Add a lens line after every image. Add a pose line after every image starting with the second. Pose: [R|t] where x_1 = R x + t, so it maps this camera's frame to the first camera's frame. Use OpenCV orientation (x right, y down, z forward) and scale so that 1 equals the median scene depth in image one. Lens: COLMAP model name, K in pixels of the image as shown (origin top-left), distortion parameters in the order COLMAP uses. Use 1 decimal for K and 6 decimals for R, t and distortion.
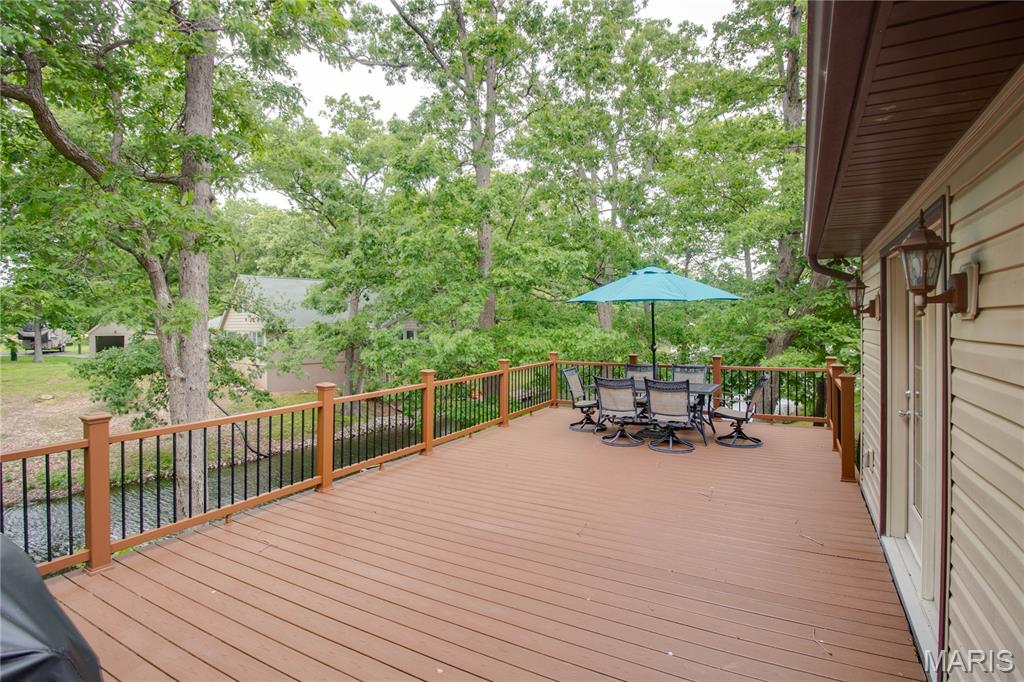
lens RADIAL K [[498.4, 0, 519.4], [0, 498.4, 326.9], [0, 0, 1]] dist [0.001804, -0.012687]
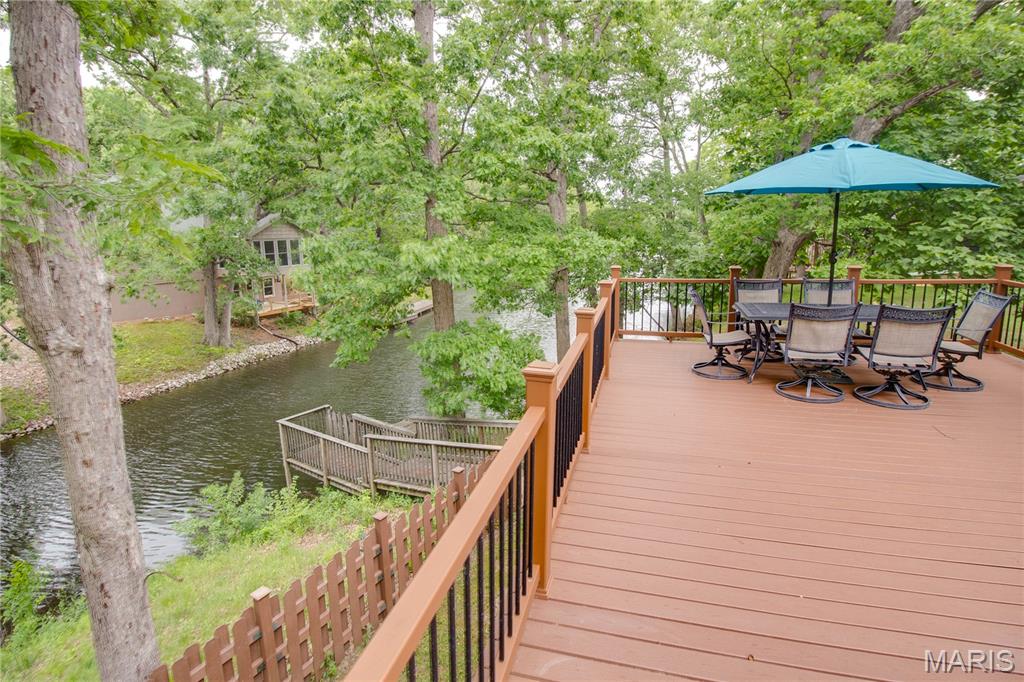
lens RADIAL K [[509.6, 0, 500.8], [0, 509.6, 318.7], [0, 0, 1]] dist [0.000606, -0.013068]
pose [[0.970407, -0.050265, 0.236185, -0.359576], [0.010662, 0.986060, 0.166048, -0.000897], [-0.241239, -0.158616, 0.957415, 0.404341]]
